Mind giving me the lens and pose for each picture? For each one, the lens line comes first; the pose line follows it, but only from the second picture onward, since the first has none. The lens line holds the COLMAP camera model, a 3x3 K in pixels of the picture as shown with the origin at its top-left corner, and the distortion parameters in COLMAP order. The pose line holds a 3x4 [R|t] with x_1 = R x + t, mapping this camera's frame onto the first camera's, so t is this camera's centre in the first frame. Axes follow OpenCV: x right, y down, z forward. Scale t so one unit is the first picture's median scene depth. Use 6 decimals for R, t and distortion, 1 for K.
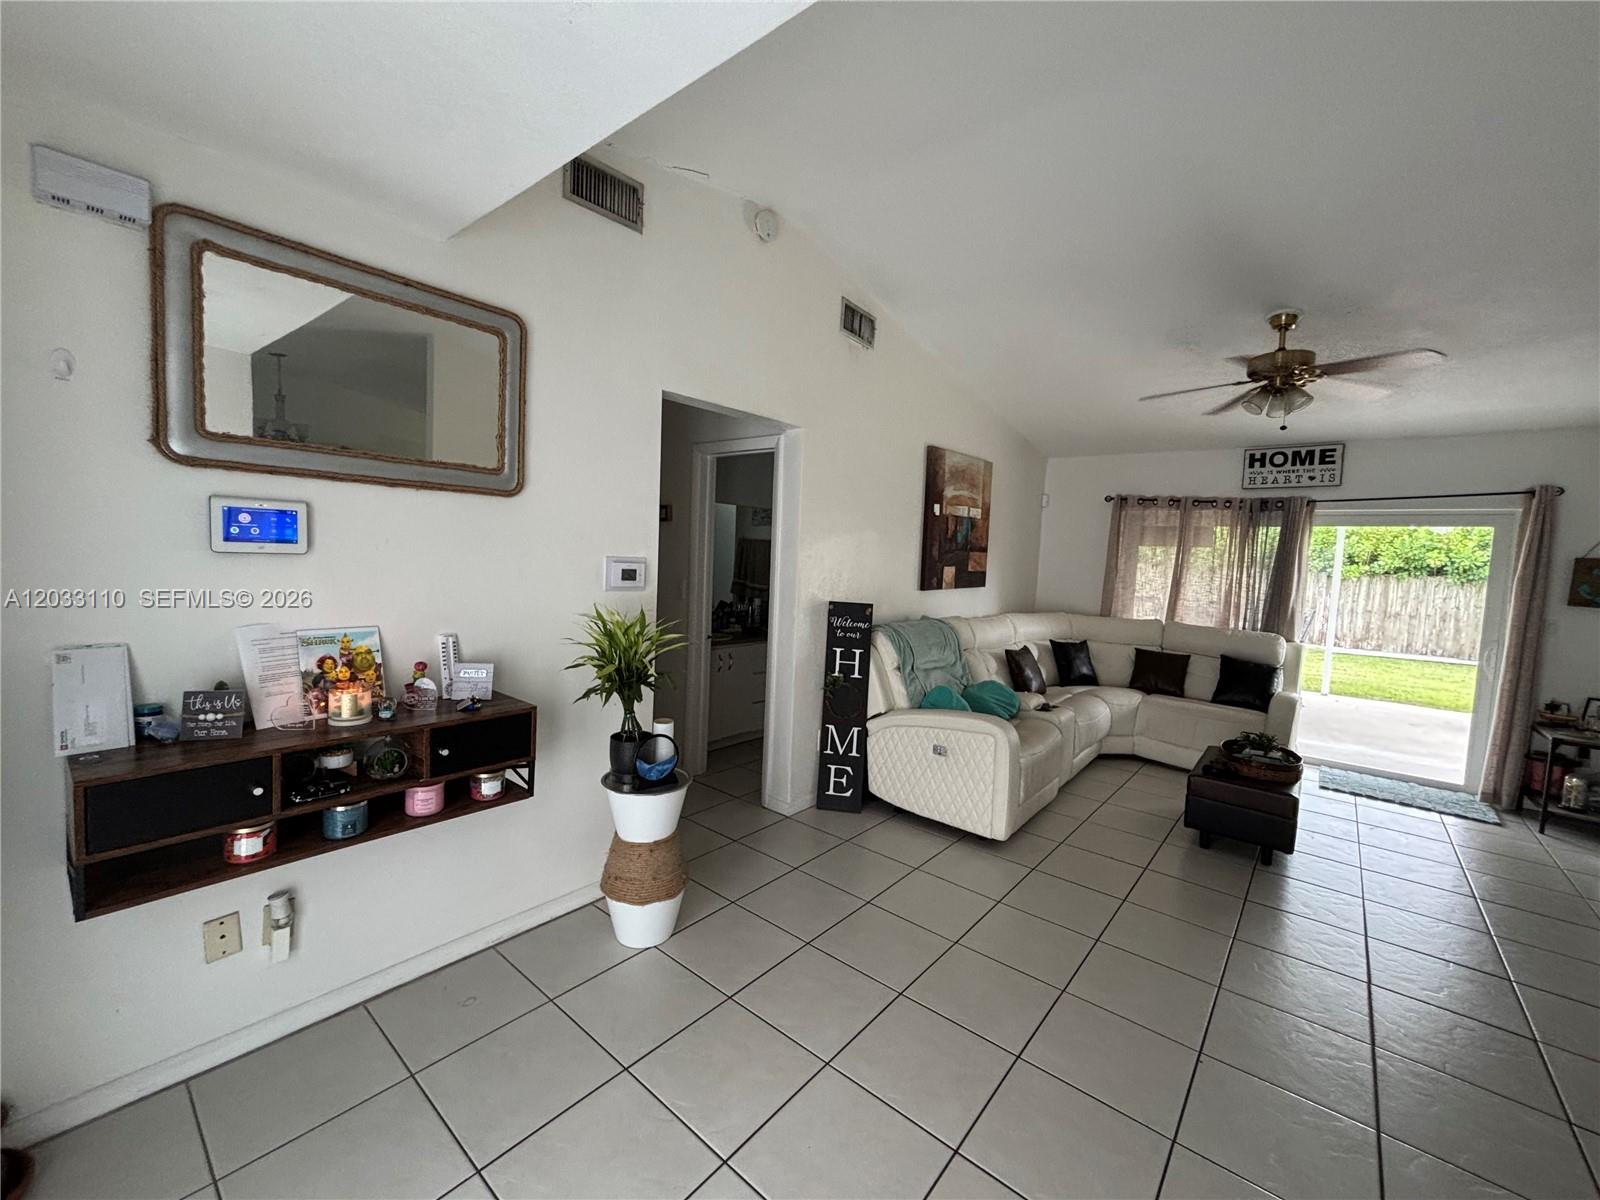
lens RADIAL K [[646.1, 0, 800.0], [0, 646.1, 600.0], [0, 0, 1]] dist [-0.001551, 0.000045]
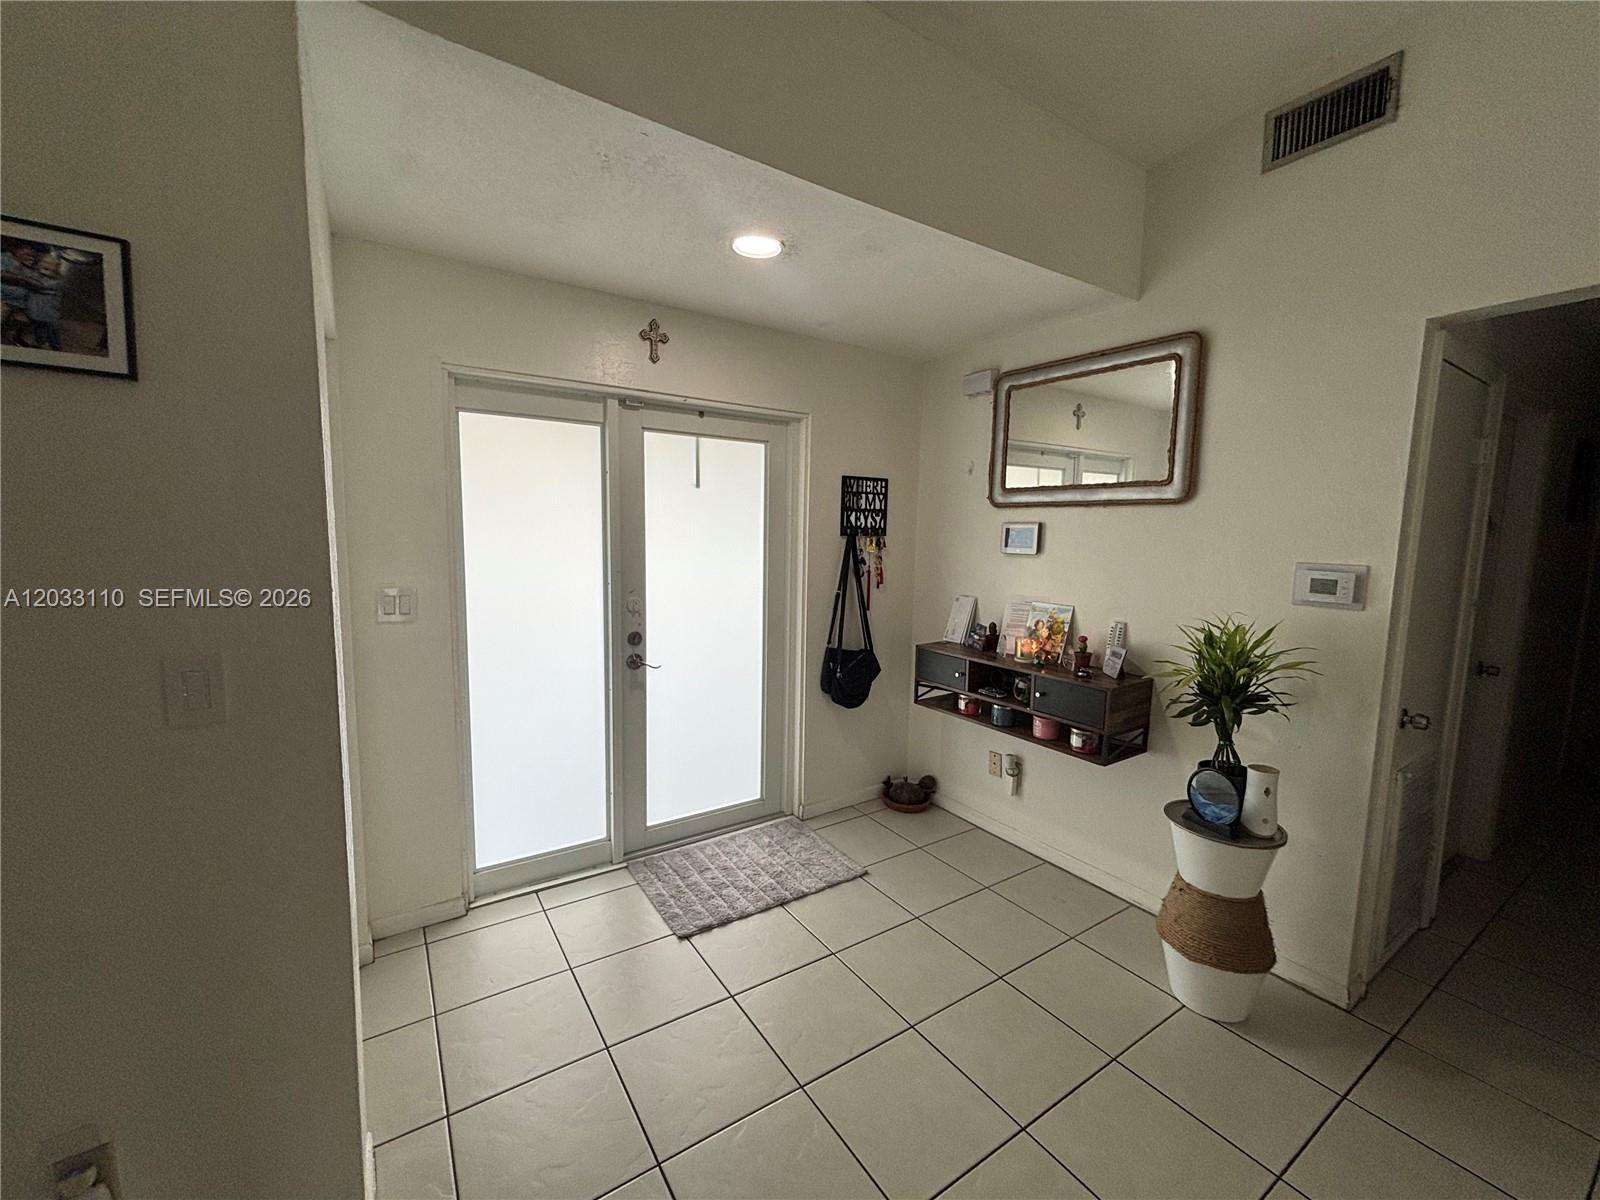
lens RADIAL K [[646.1, 0, 800.0], [0, 646.1, 600.0], [0, 0, 1]] dist [-0.001551, 0.000045]
pose [[-0.278572, 0.055209, -0.958827, 0.413065], [-0.100338, 0.991210, 0.086225, -0.016731], [0.955160, 0.120226, -0.270583, 0.382995]]
